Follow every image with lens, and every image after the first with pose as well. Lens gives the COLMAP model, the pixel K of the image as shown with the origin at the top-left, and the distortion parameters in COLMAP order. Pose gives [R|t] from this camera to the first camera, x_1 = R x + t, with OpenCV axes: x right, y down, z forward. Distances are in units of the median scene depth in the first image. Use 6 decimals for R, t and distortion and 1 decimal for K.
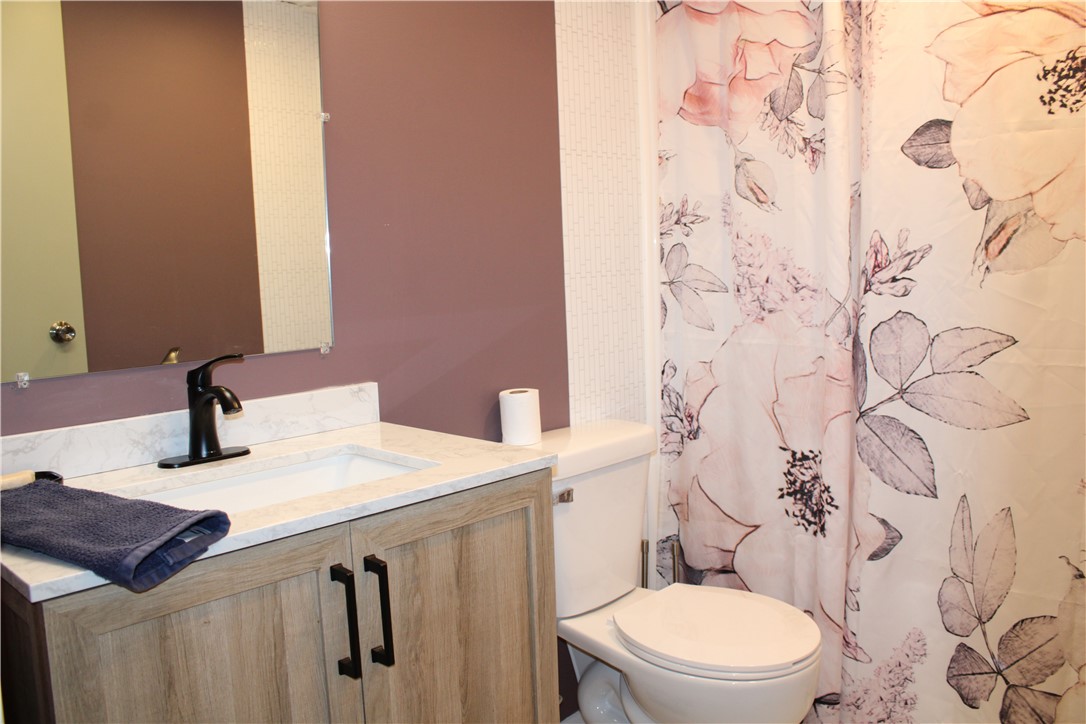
lens RADIAL K [[899.3, 0, 551.7], [0, 899.3, 354.5], [0, 0, 1]] dist [-0.168280, 0.153427]
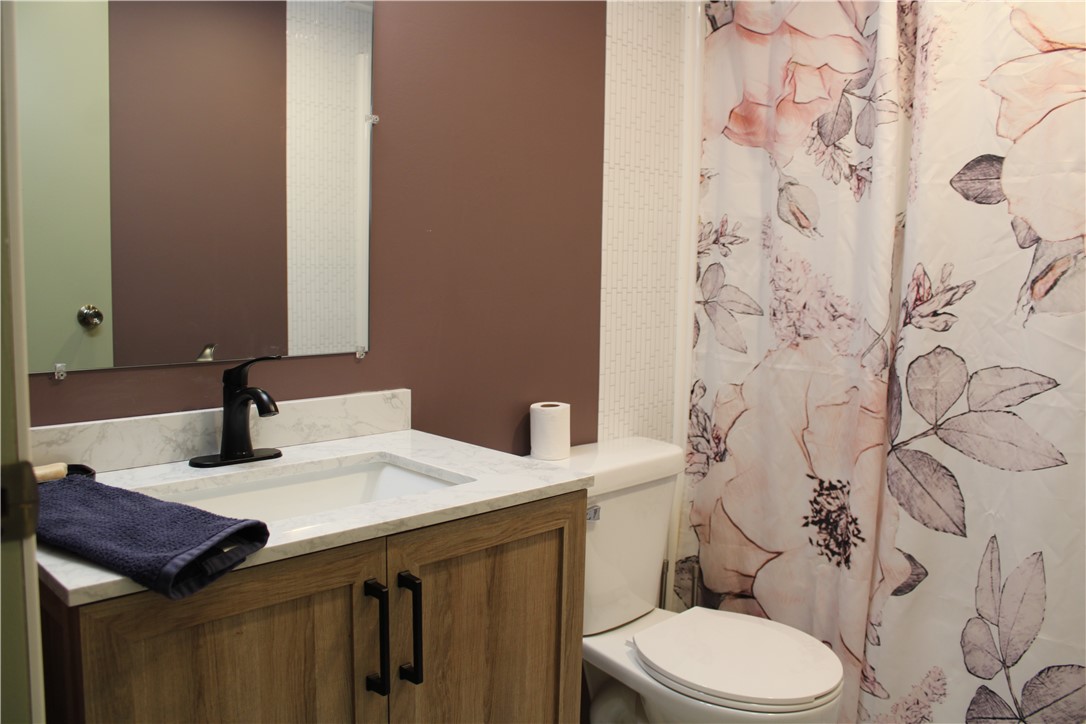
lens RADIAL K [[899.3, 0, 551.7], [0, 899.3, 354.5], [0, 0, 1]] dist [-0.168280, 0.153427]
pose [[0.998309, 0.056867, -0.012088, -0.026543], [-0.056904, 0.998376, -0.002686, -0.012360], [0.011916, 0.003369, 0.999923, 0.009922]]
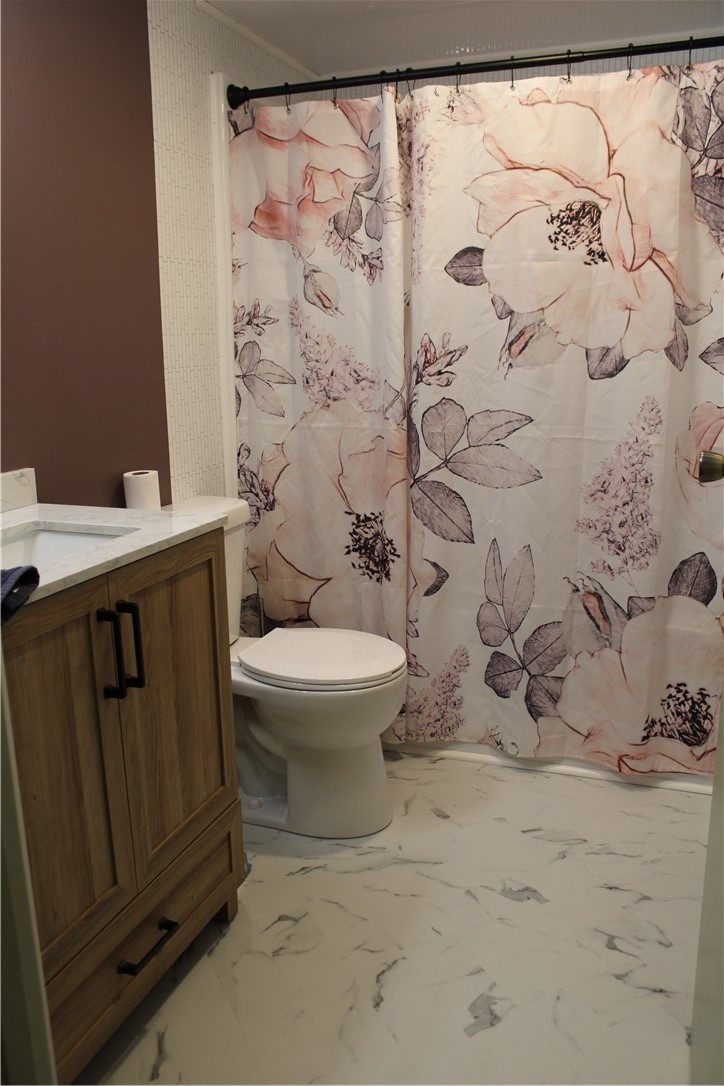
lens RADIAL K [[899.3, 0, 363.8], [0, 899.3, 537.3], [0, 0, 1]] dist [-0.168280, 0.153427]
pose [[0.919758, -0.065971, 0.386901, -0.222042], [0.027299, 0.994138, 0.104615, 0.012282], [-0.391534, -0.085658, 0.916168, -0.153283]]
